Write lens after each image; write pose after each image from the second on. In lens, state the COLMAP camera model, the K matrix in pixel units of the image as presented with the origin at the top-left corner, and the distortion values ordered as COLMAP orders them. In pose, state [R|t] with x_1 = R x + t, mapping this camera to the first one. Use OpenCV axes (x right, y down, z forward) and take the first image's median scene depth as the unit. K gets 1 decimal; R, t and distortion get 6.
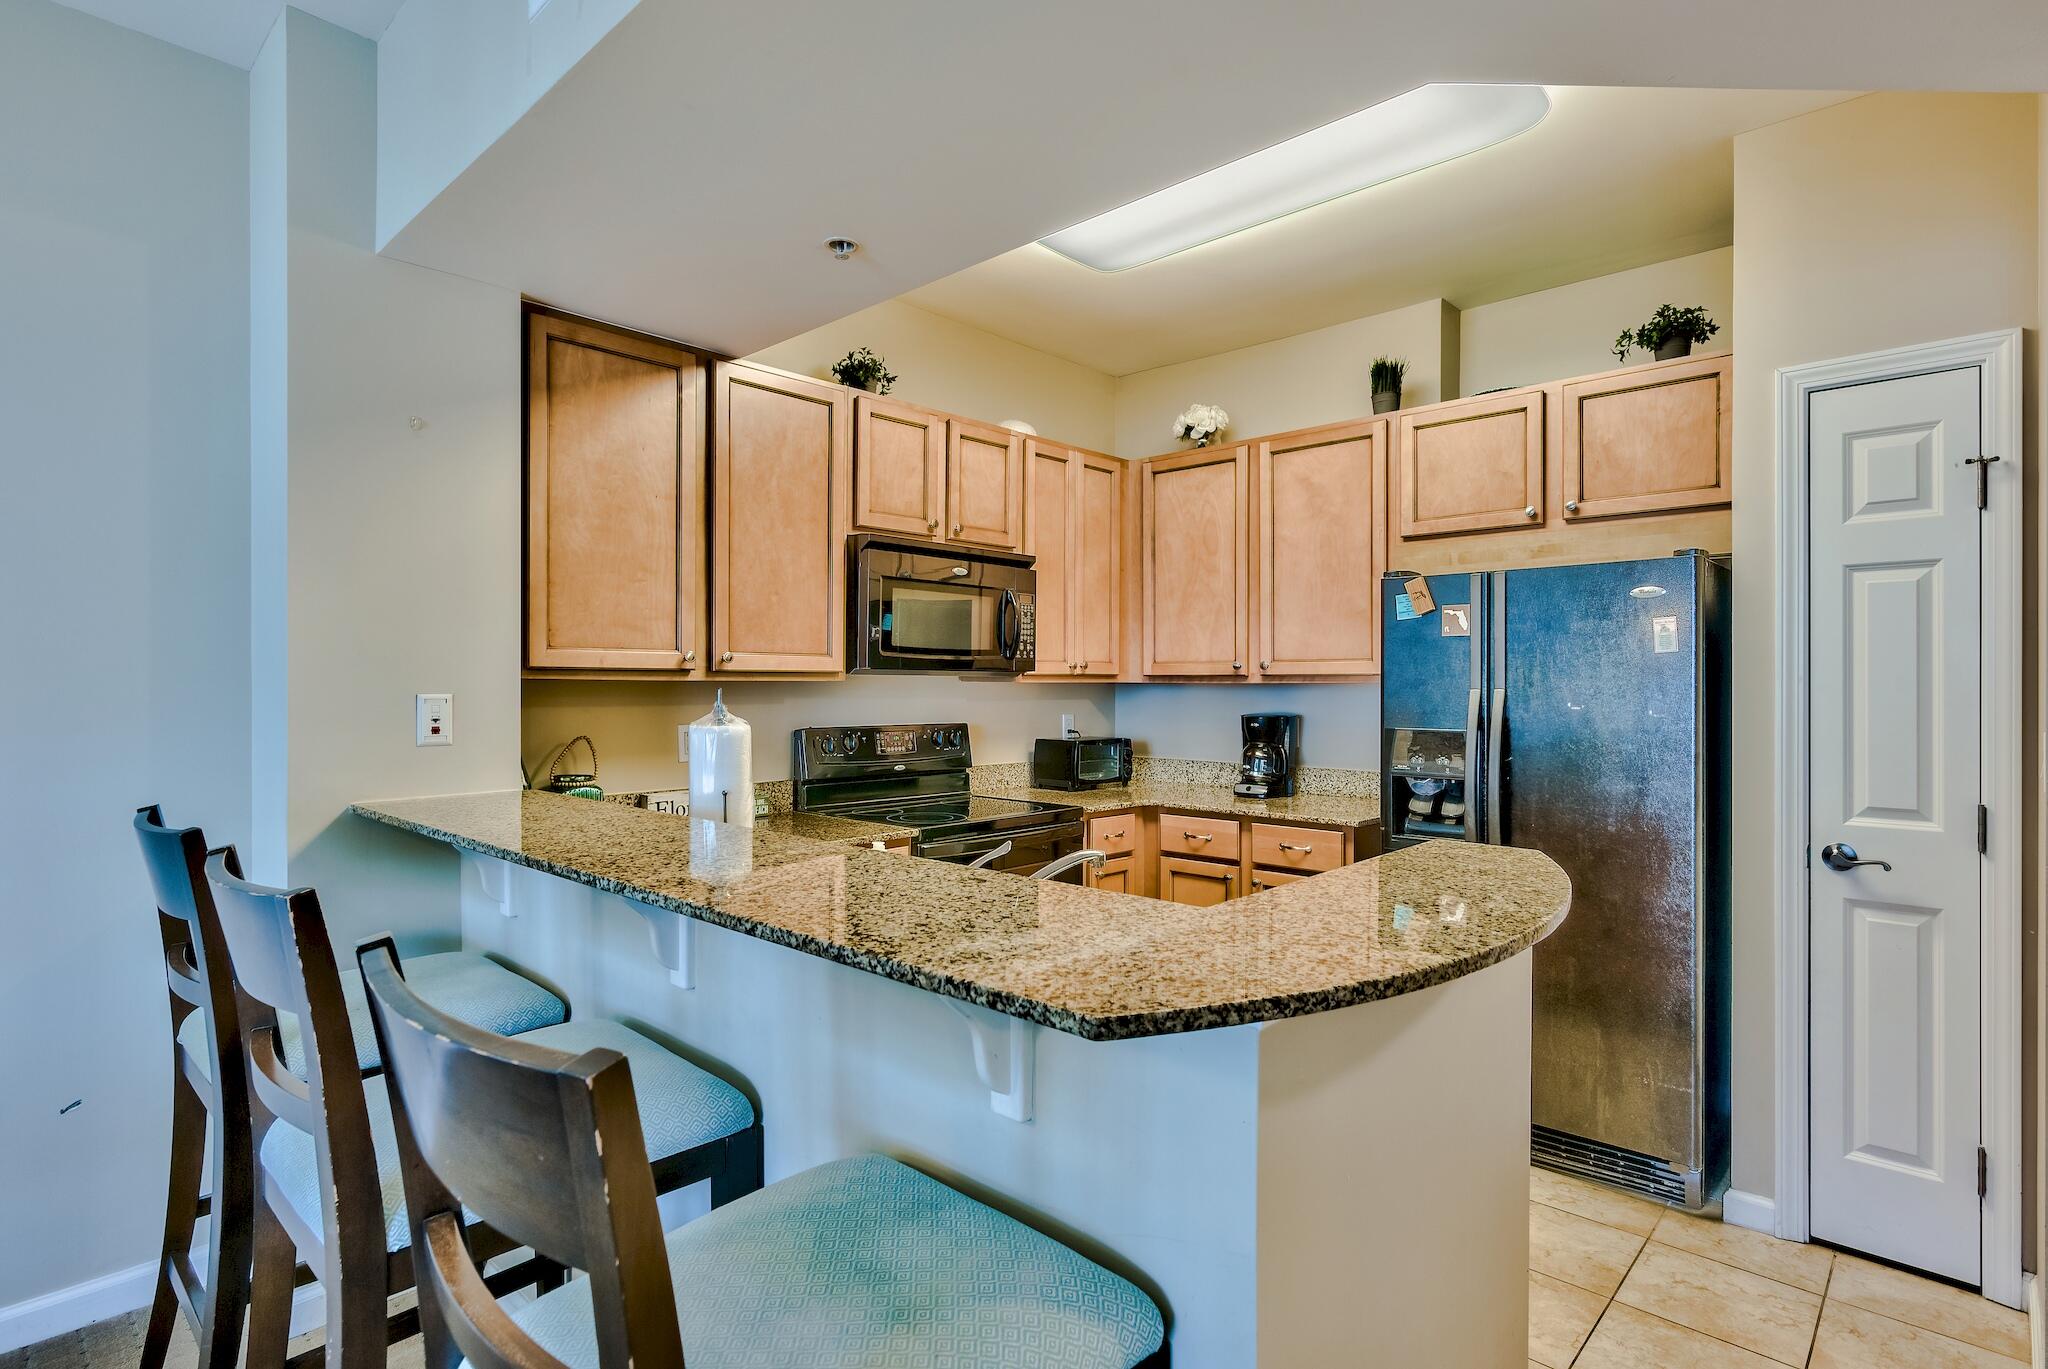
lens RADIAL K [[1007.3, 0, 1098.4], [0, 1007.3, 692.2], [0, 0, 1]] dist [0.004811, -0.005396]
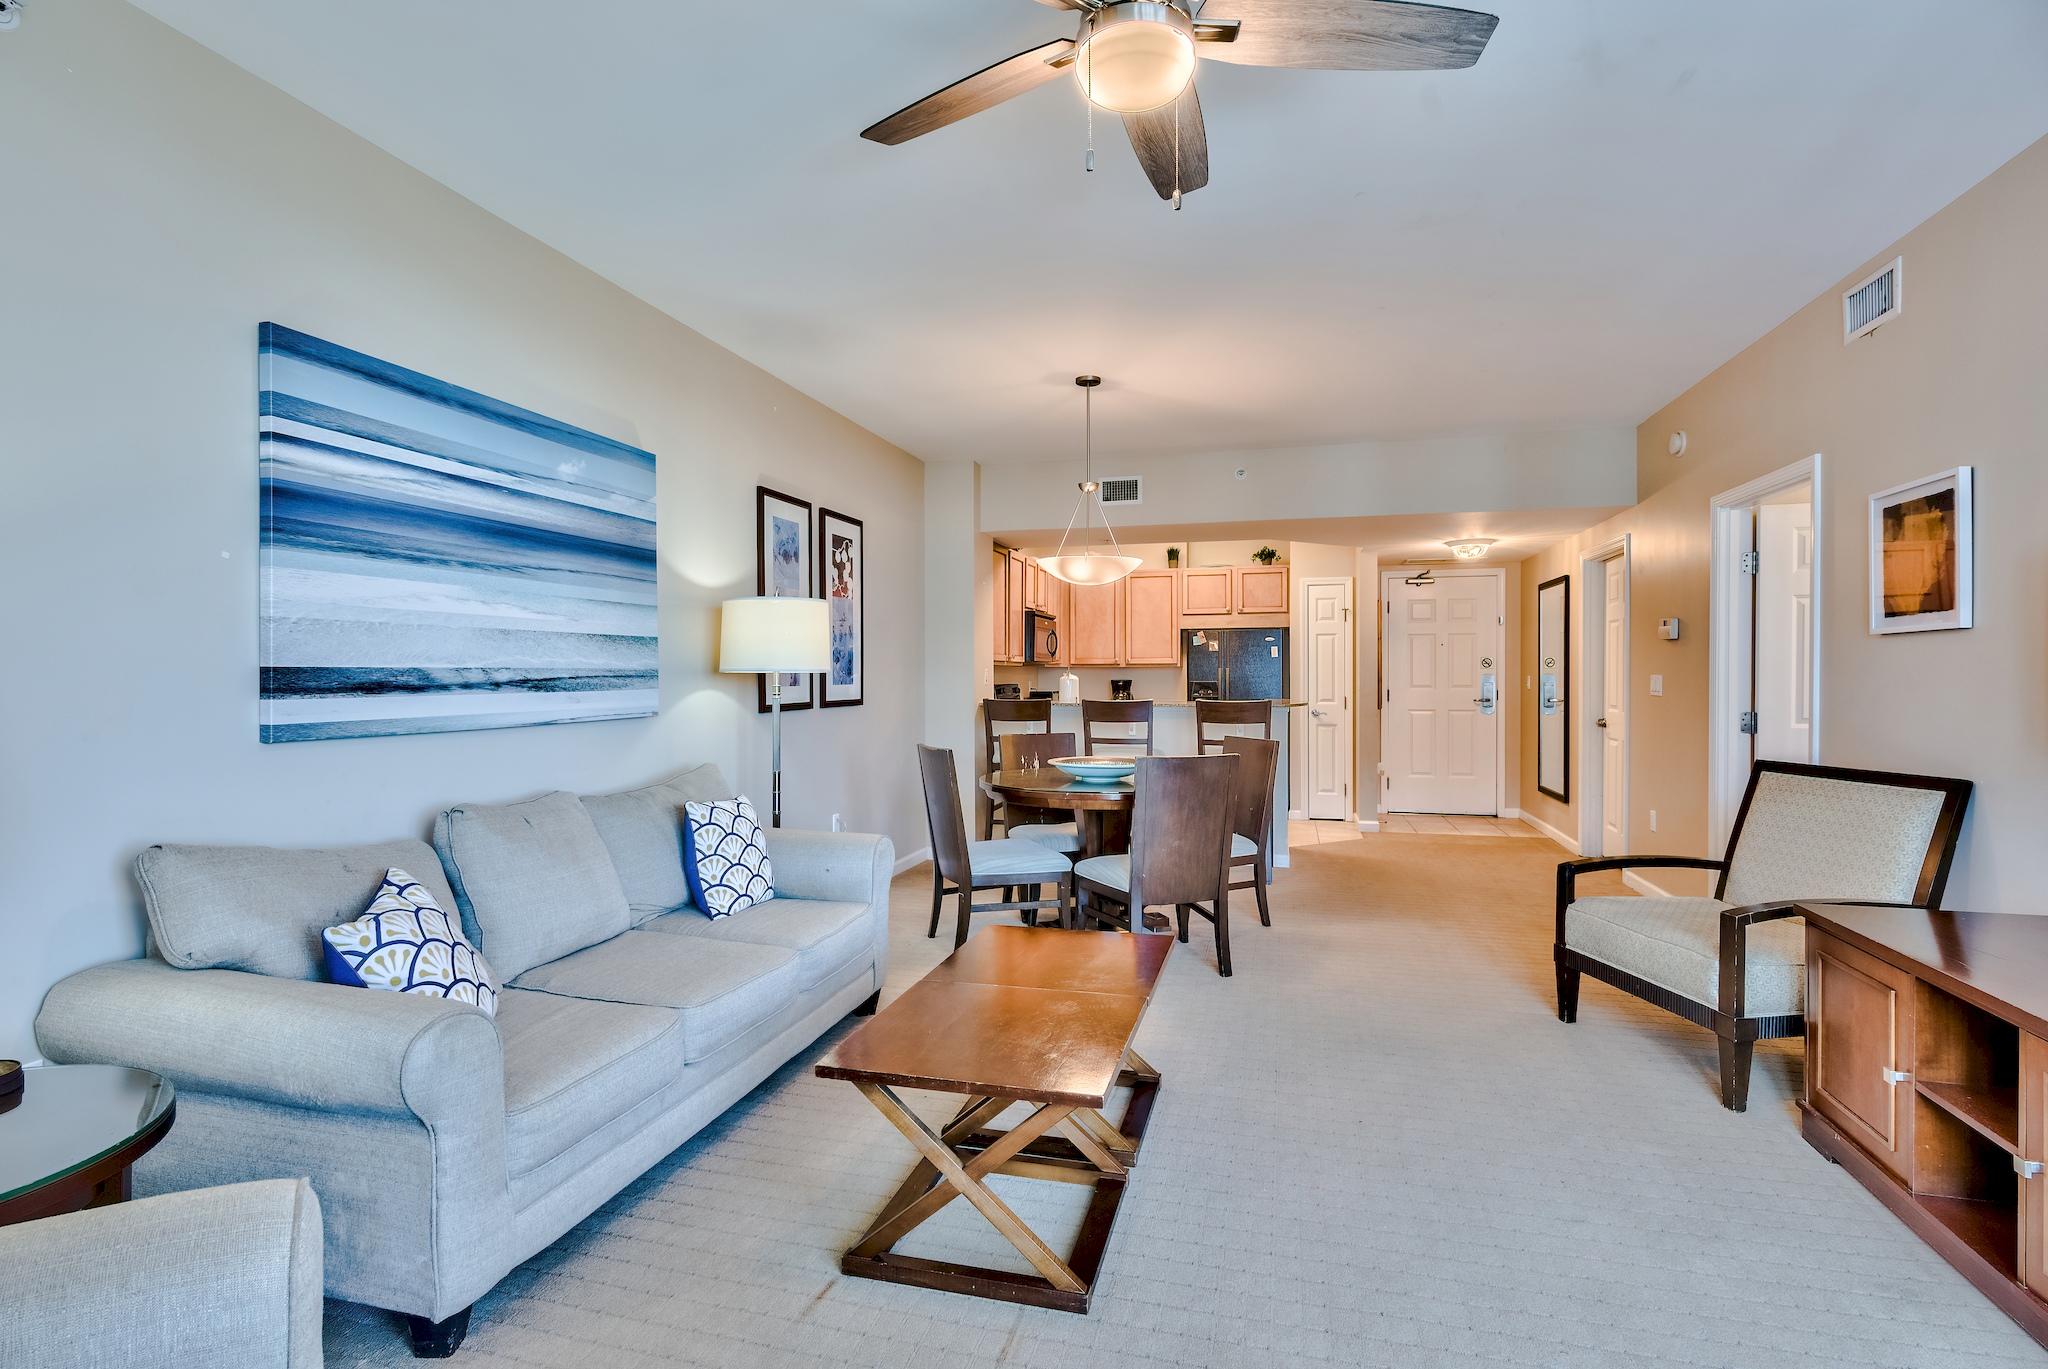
lens RADIAL K [[1007.3, 0, 1049.3], [0, 1007.3, 685.7], [0, 0, 1]] dist [0.004811, -0.005396]
pose [[0.882578, -0.007094, 0.470112, -1.511778], [0.006586, 0.999975, 0.002726, 0.038238], [-0.470120, 0.000690, 0.882602, -1.458401]]
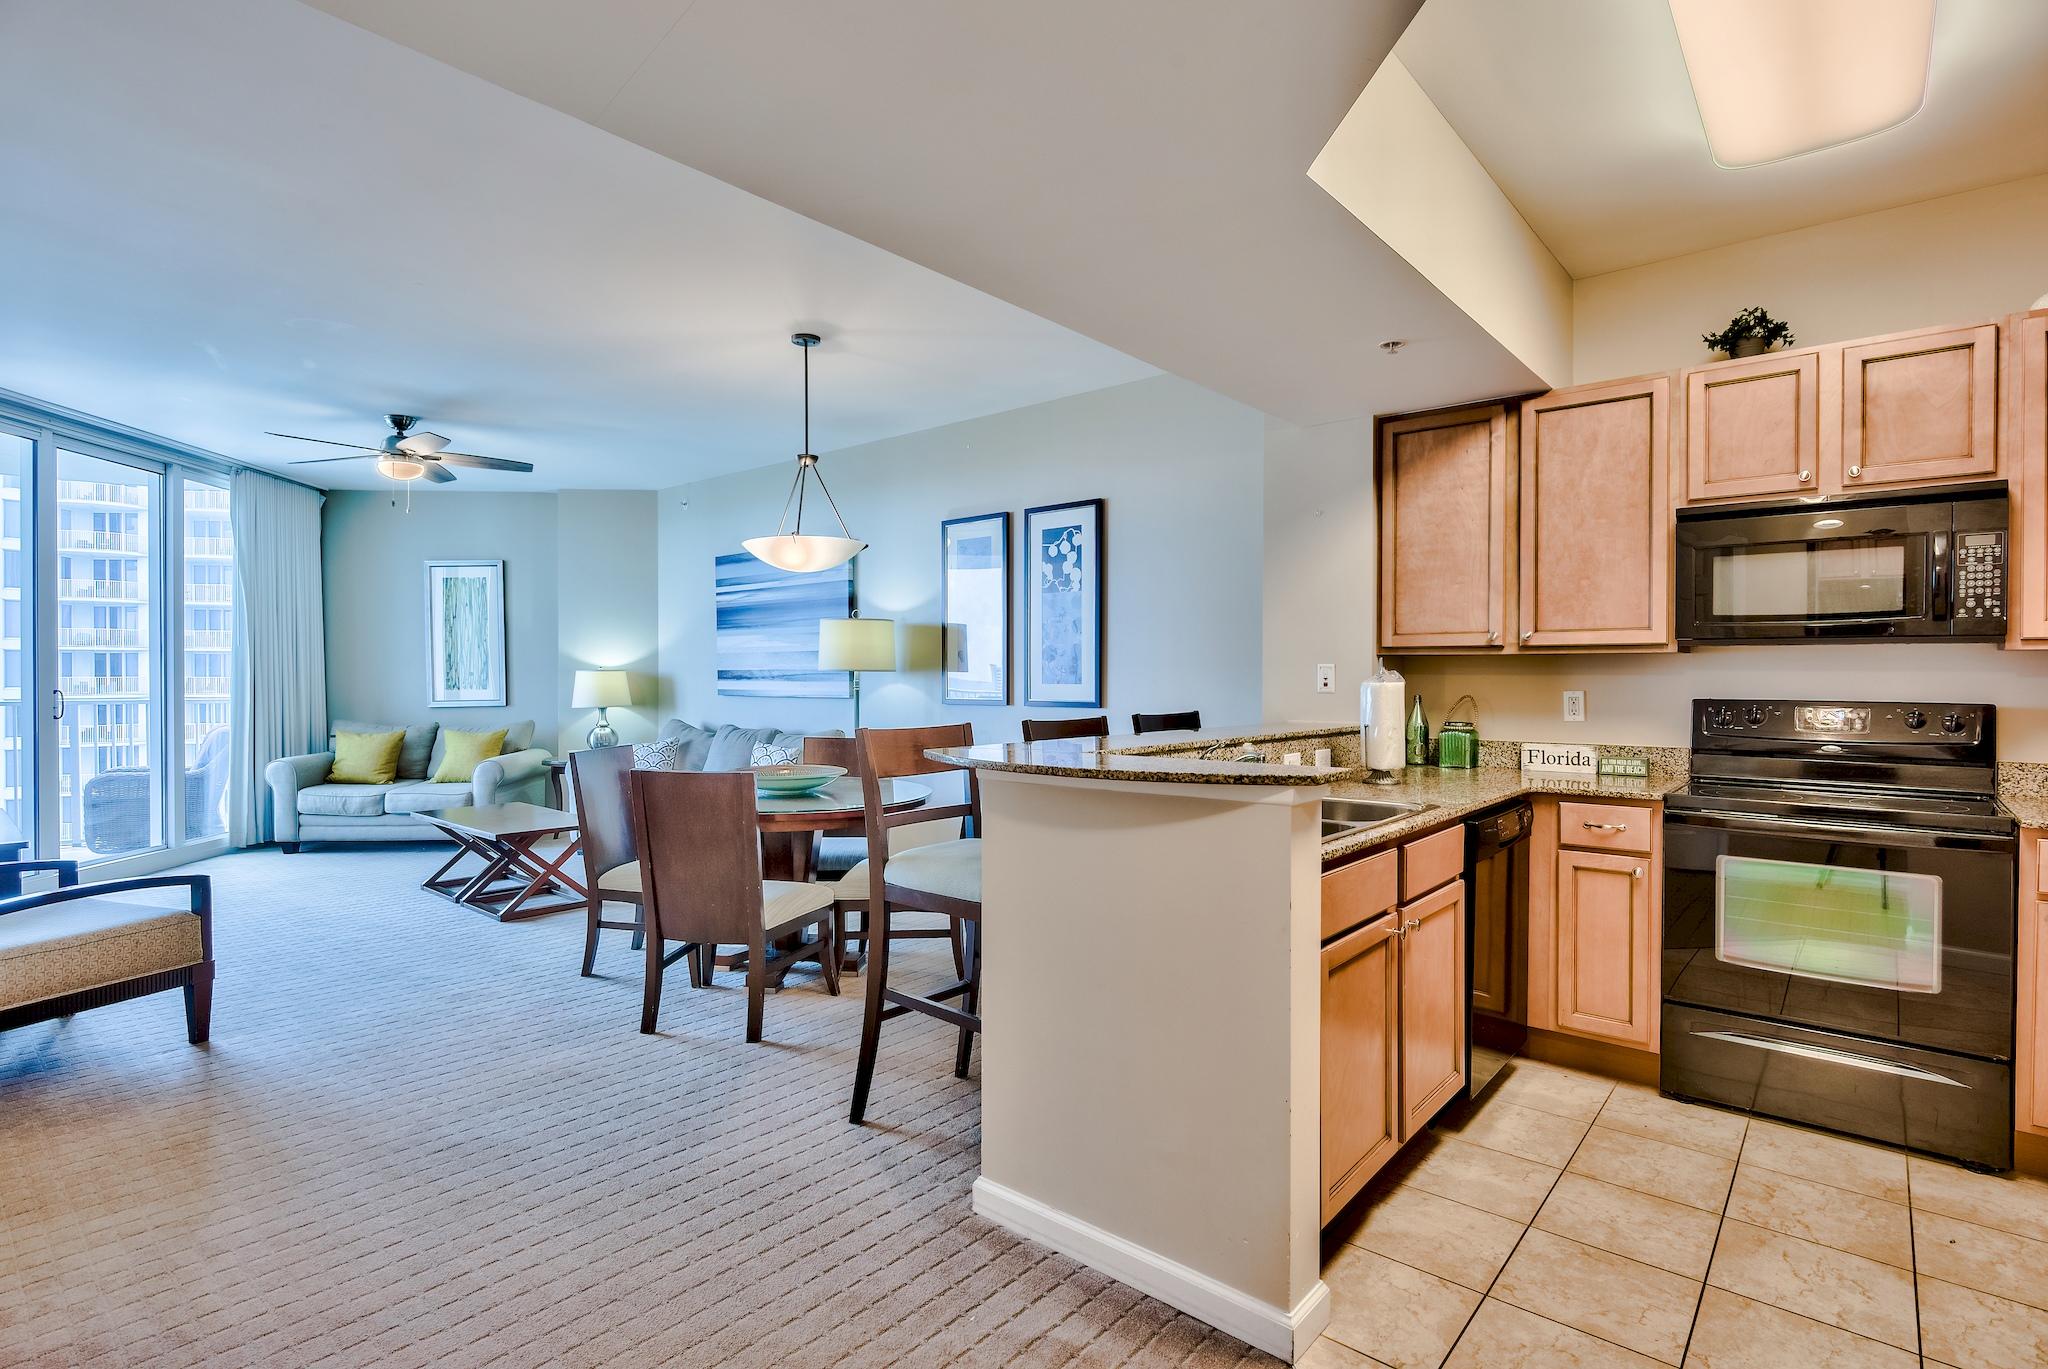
lens RADIAL K [[1007.3, 0, 1010.6], [0, 1007.3, 674.8], [0, 0, 1]] dist [0.004811, -0.005396]
pose [[0.009401, 0.002295, -0.999953, 0.913065], [-0.009750, 0.999950, 0.002204, 0.018842], [0.999908, 0.009729, 0.009423, 0.355892]]
